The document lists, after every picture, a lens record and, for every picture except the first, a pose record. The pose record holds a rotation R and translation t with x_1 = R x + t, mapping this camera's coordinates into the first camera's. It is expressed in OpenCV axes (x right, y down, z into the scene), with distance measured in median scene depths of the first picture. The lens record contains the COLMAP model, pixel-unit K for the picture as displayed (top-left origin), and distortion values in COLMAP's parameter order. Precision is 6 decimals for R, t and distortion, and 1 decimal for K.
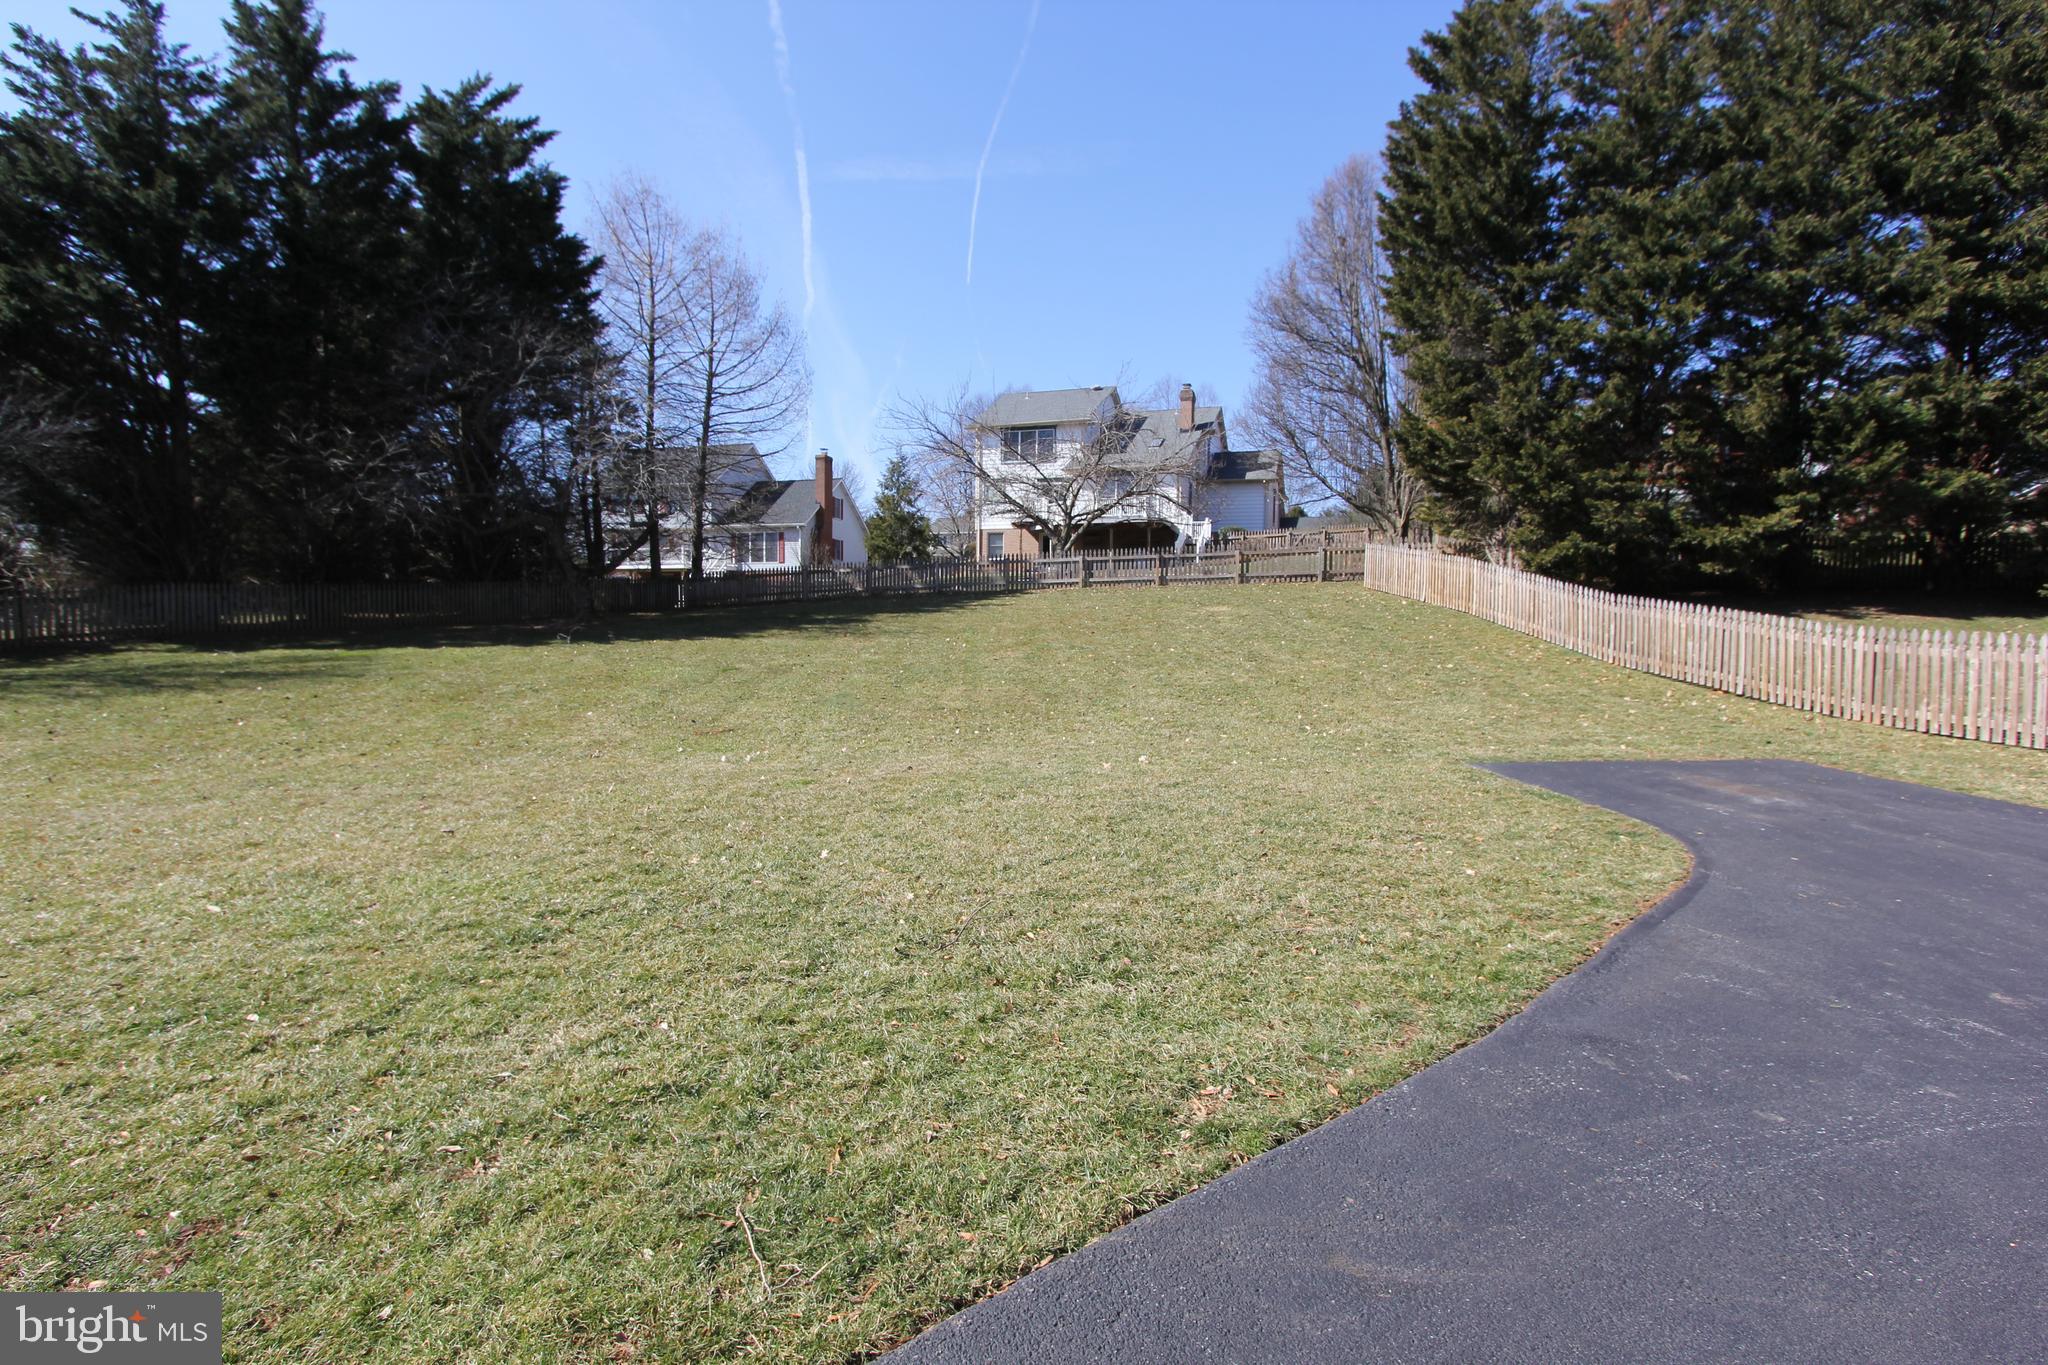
lens RADIAL K [[956.1, 0, 1012.0], [0, 956.1, 668.3], [0, 0, 1]] dist [-0.019992, 0.005176]
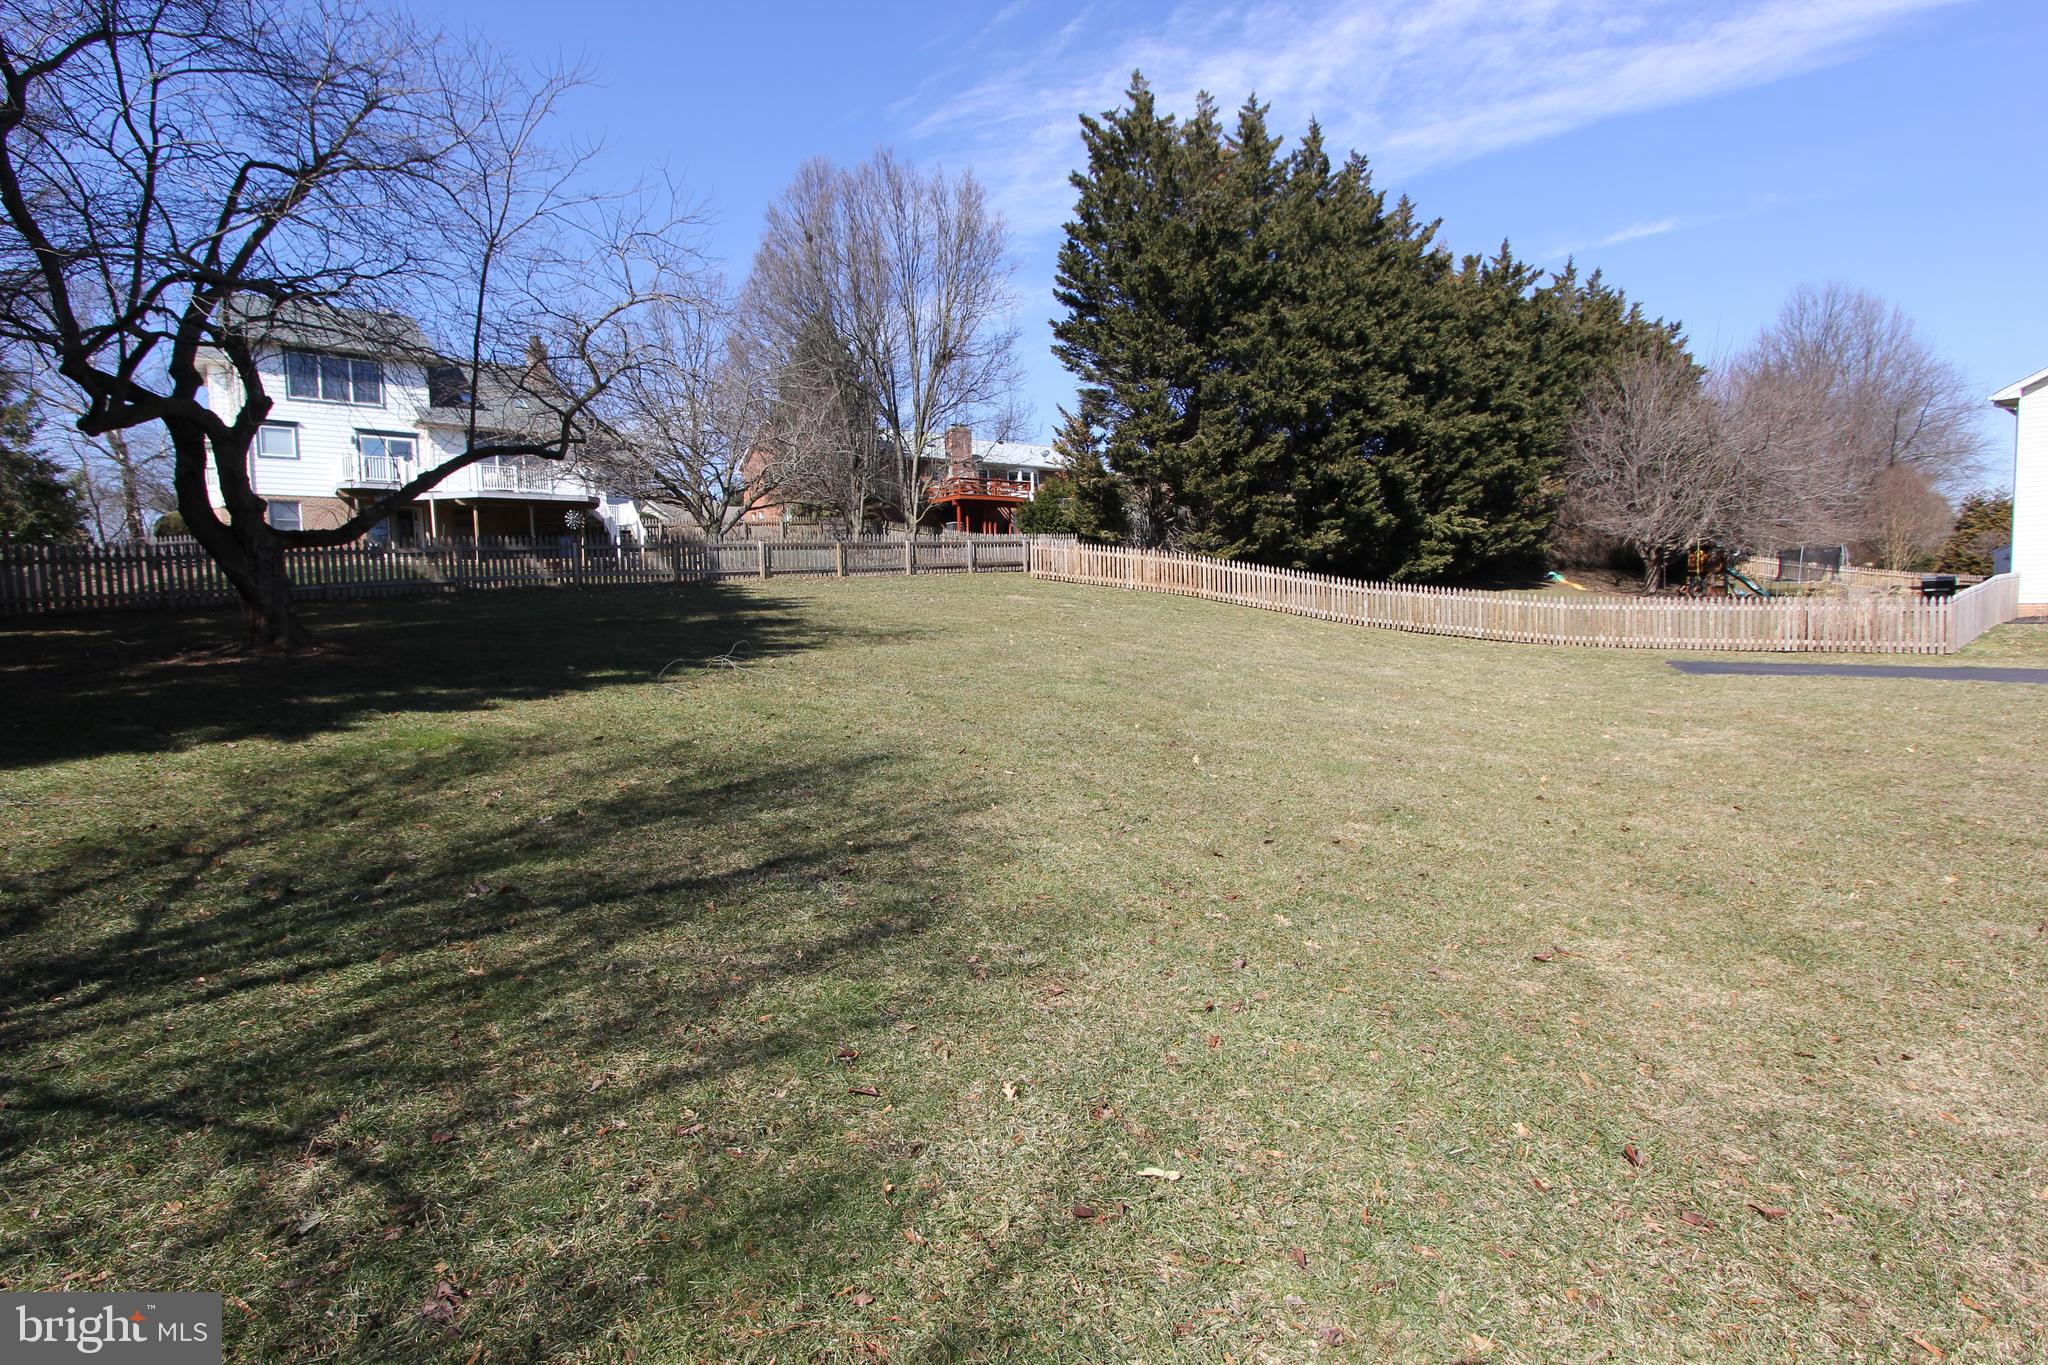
lens RADIAL K [[956.1, 0, 1030.8], [0, 956.1, 696.3], [0, 0, 1]] dist [-0.019992, 0.005176]
pose [[0.523740, -0.104724, 0.845417, -0.545683], [0.073612, 0.994266, 0.077560, -0.027507], [-0.848692, 0.021612, 0.528446, 0.348584]]
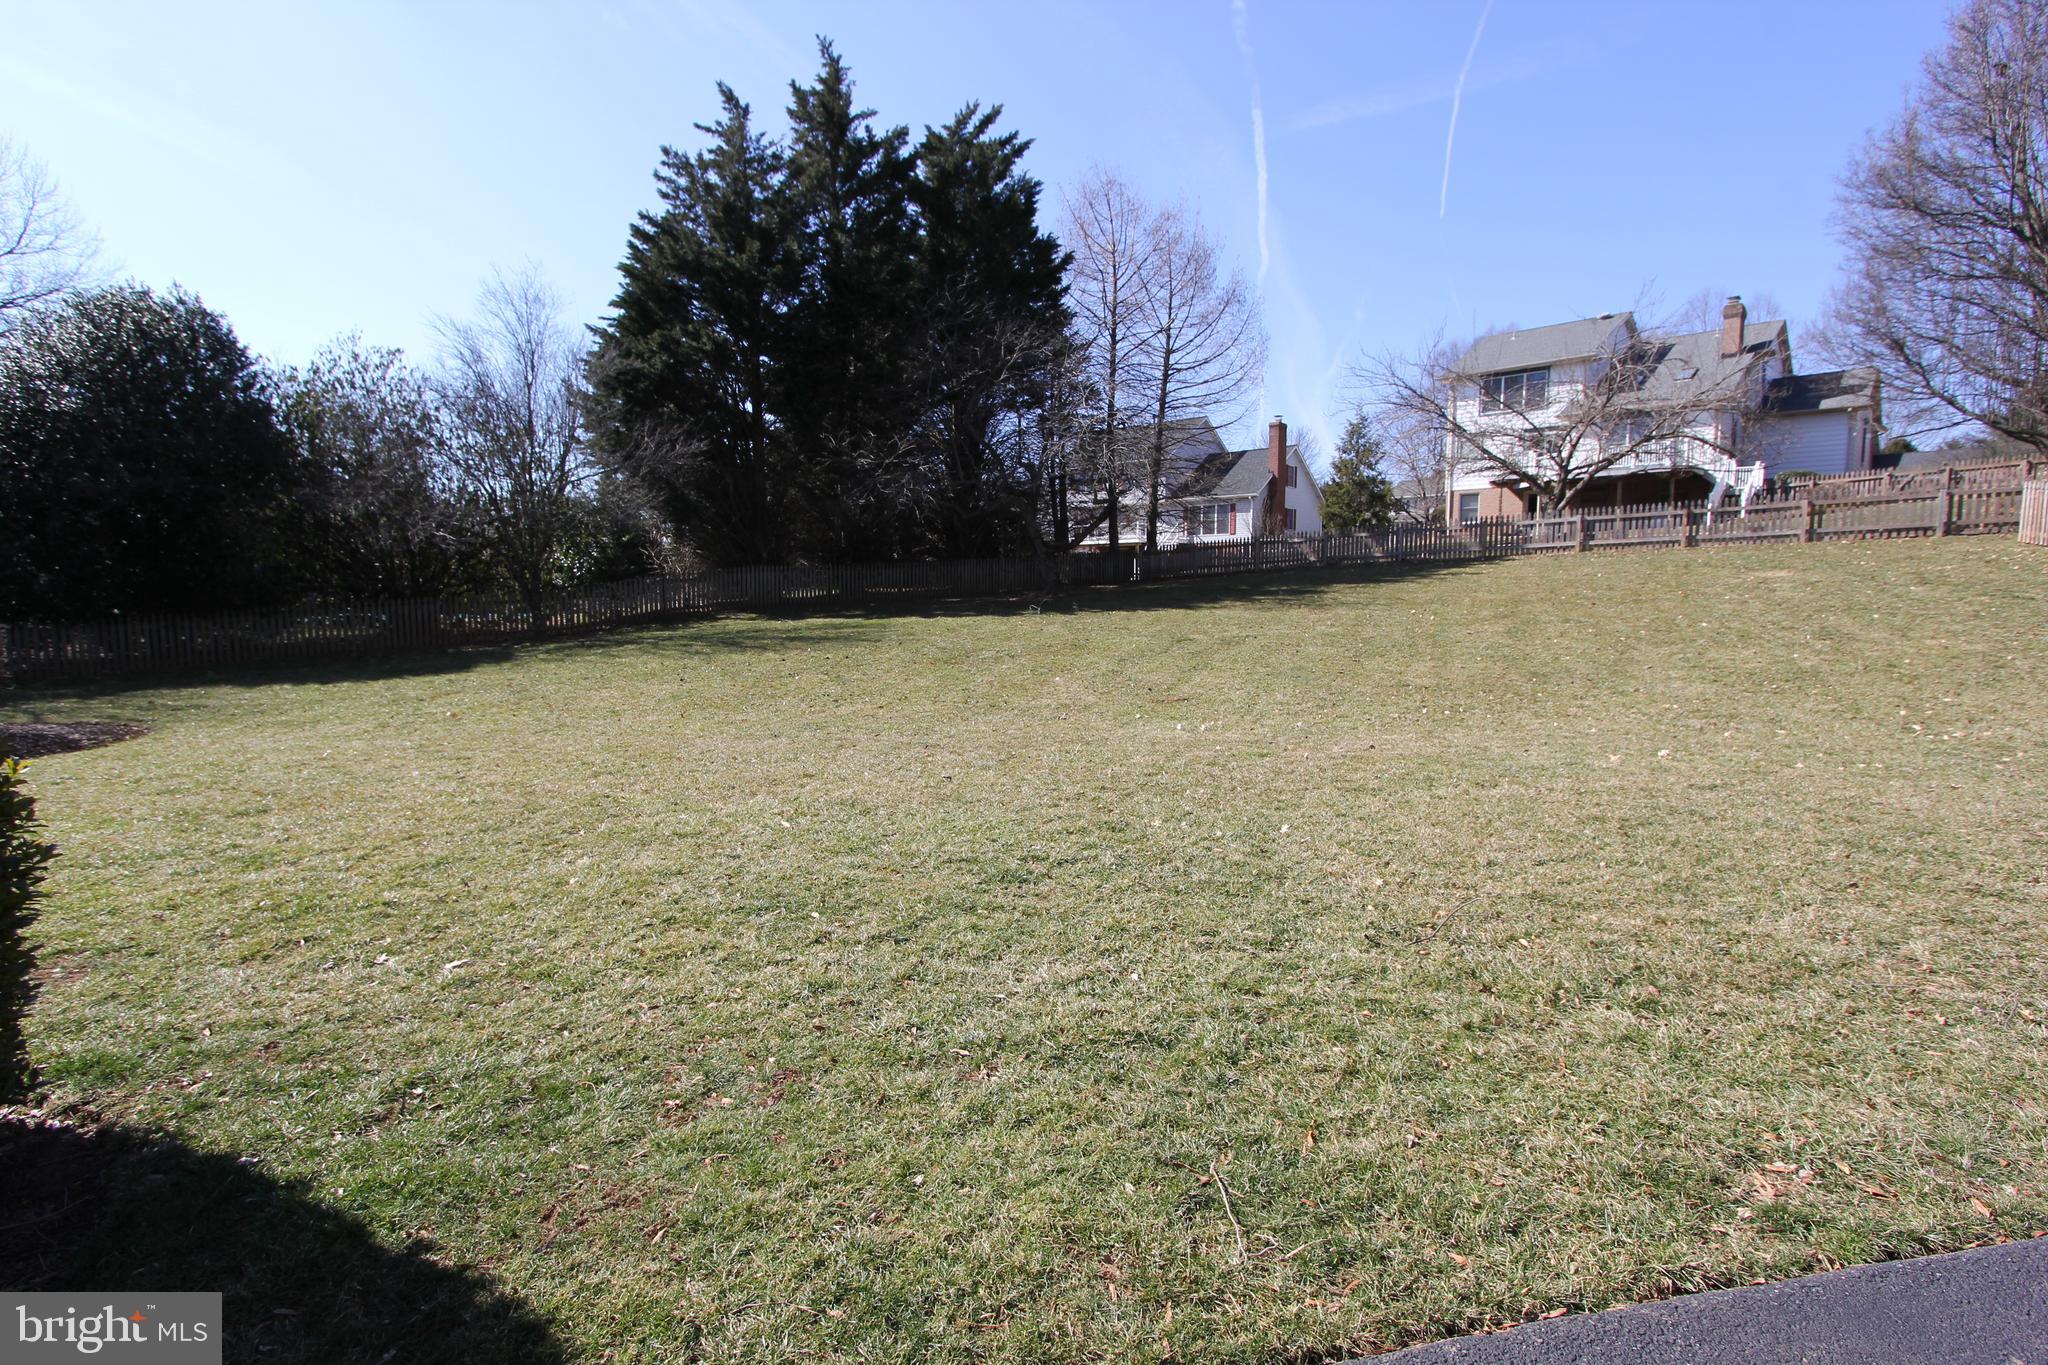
lens RADIAL K [[956.1, 0, 1013.0], [0, 956.1, 670.3], [0, 0, 1]] dist [-0.019992, 0.005176]
pose [[0.896052, 0.028466, -0.443035, -0.009307], [-0.014420, 0.999282, 0.035042, 0.000627], [0.443714, -0.025011, 0.895819, 0.000625]]
